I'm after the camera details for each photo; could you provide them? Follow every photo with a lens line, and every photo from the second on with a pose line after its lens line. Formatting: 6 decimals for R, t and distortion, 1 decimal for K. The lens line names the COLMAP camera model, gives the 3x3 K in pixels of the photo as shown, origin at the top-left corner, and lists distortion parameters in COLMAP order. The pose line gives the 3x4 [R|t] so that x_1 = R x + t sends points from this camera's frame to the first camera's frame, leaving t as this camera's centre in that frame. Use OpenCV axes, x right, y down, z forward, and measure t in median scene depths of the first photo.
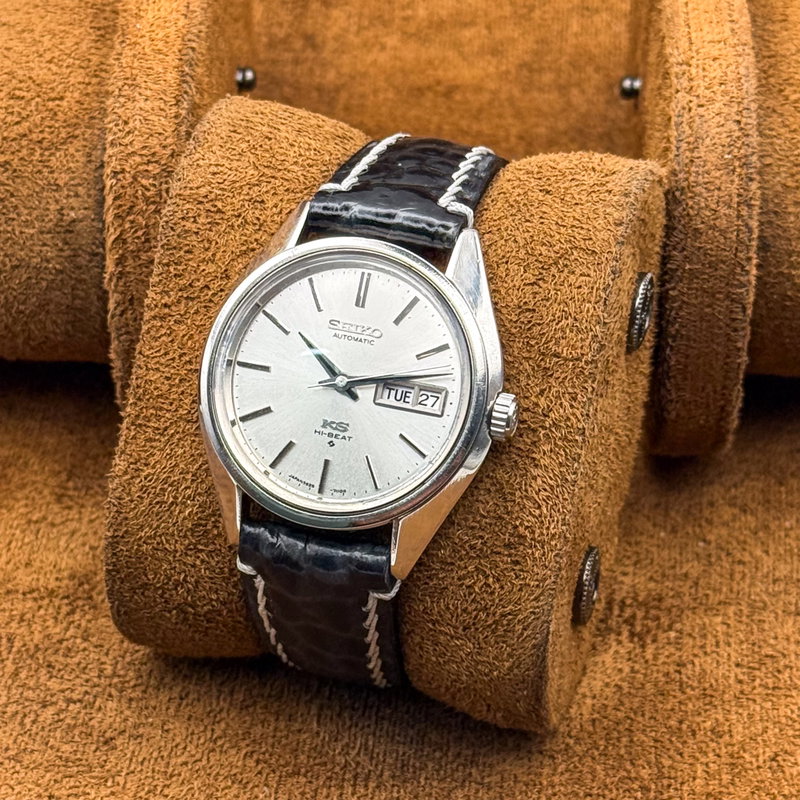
lens RADIAL K [[2691.3, 0, 398.9], [0, 2691.3, 351.5], [0, 0, 1]] dist [-0.162176, 1.524871]
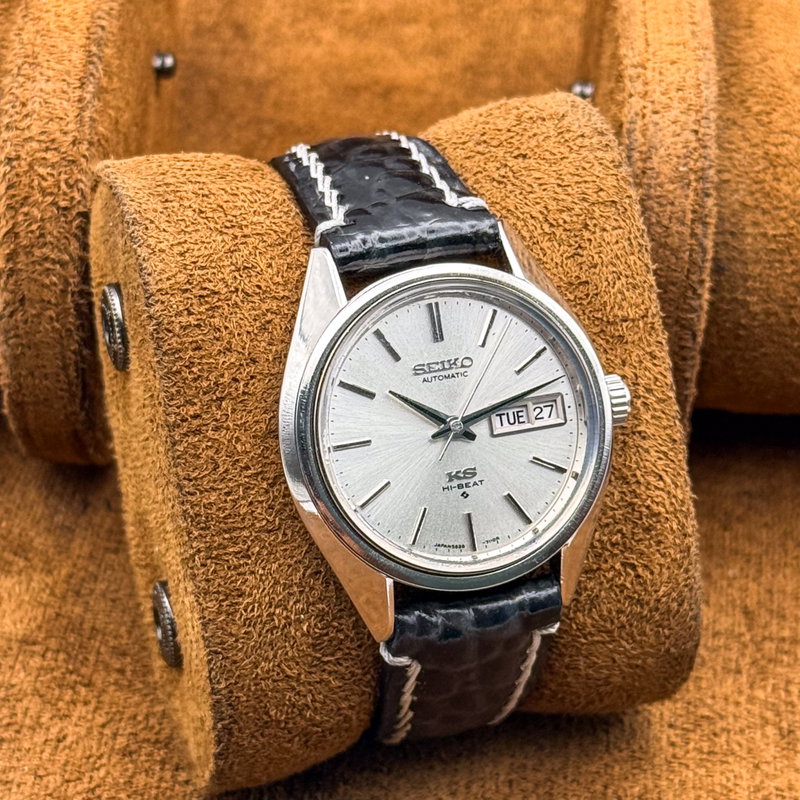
lens RADIAL K [[2691.3, 0, 398.9], [0, 2691.3, 351.5], [0, 0, 1]] dist [-0.162176, 1.524871]
pose [[0.832744, -0.336867, 0.439384, -0.413817], [0.306972, 0.941374, 0.139942, -0.140550], [-0.460766, 0.018343, 0.887332, 0.206819]]
